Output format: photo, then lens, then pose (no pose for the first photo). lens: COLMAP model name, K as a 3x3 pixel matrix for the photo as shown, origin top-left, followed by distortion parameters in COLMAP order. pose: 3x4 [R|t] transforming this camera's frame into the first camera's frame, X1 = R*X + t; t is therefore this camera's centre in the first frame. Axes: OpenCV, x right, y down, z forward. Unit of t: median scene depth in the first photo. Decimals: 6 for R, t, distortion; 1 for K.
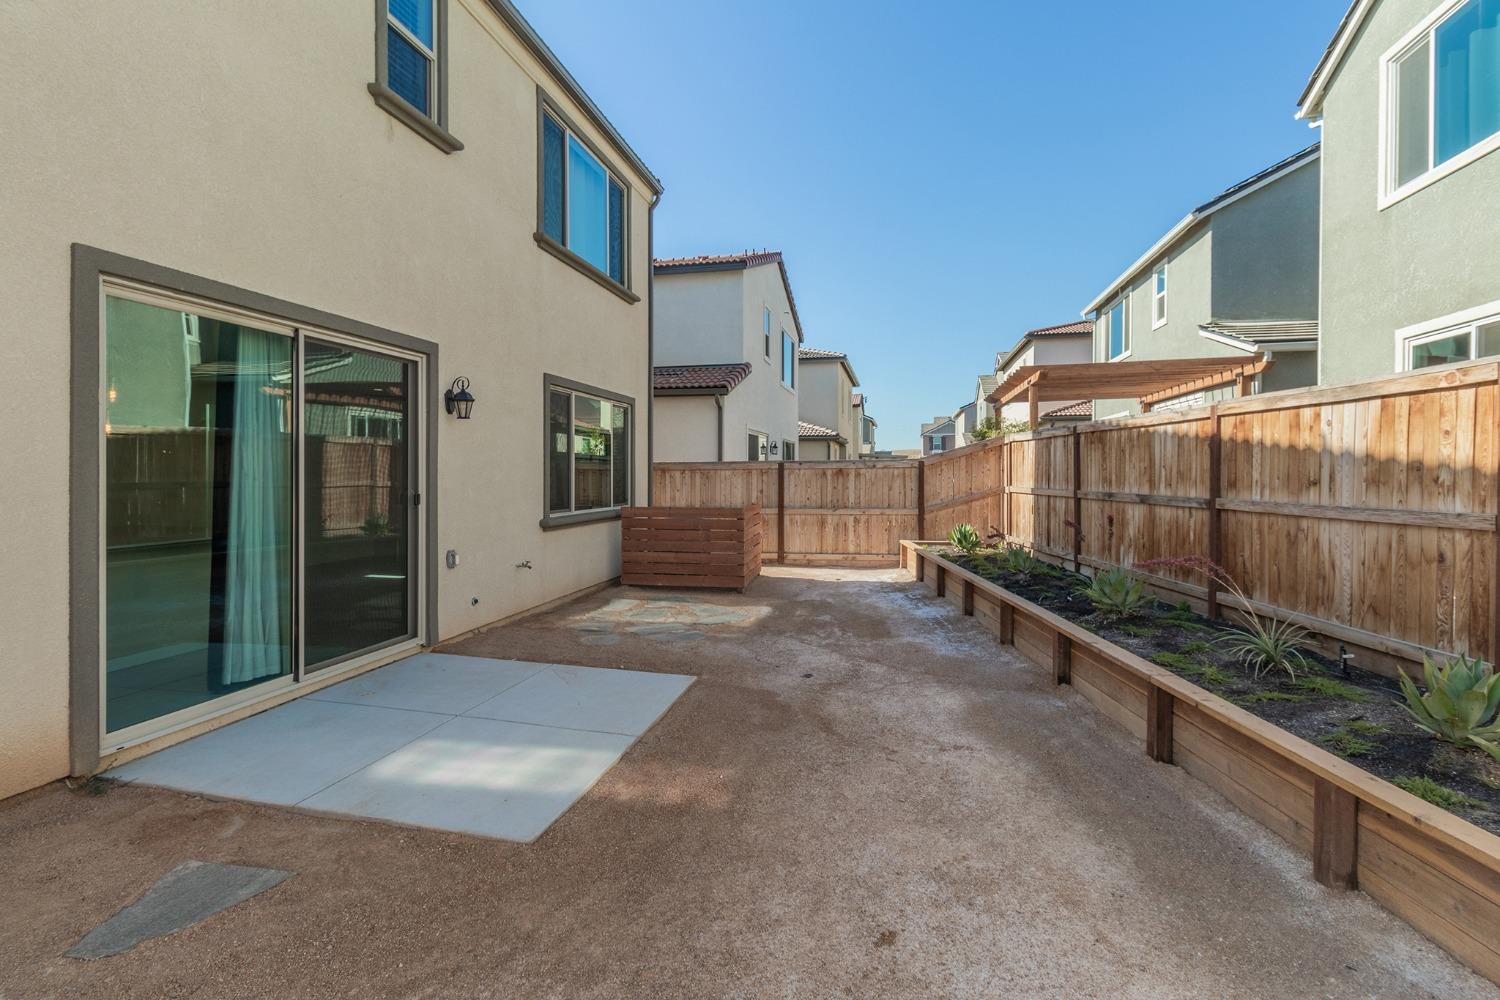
lens RADIAL K [[692.5, 0, 747.0], [0, 692.5, 477.4], [0, 0, 1]] dist [0.004066, 0.001801]
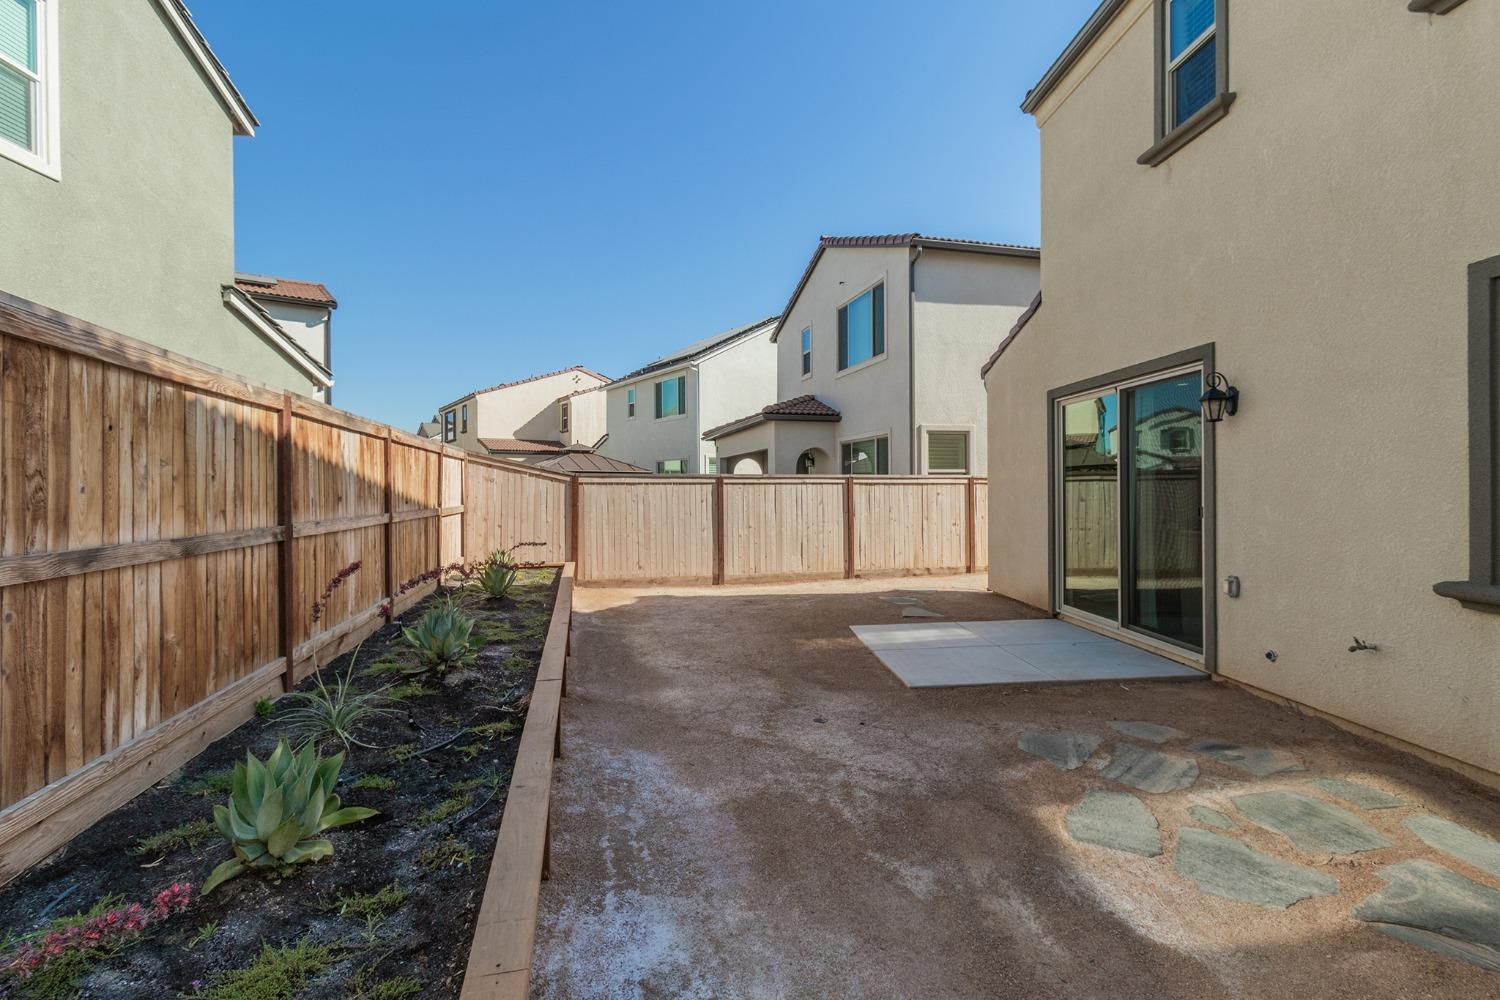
lens RADIAL K [[692.5, 0, 752.4], [0, 692.5, 492.2], [0, 0, 1]] dist [0.004066, 0.001801]
pose [[-0.960357, 0.005811, -0.278713, 0.393557], [0.002840, 0.999935, 0.011063, -0.008946], [0.278759, 0.009833, -0.960311, 1.742169]]
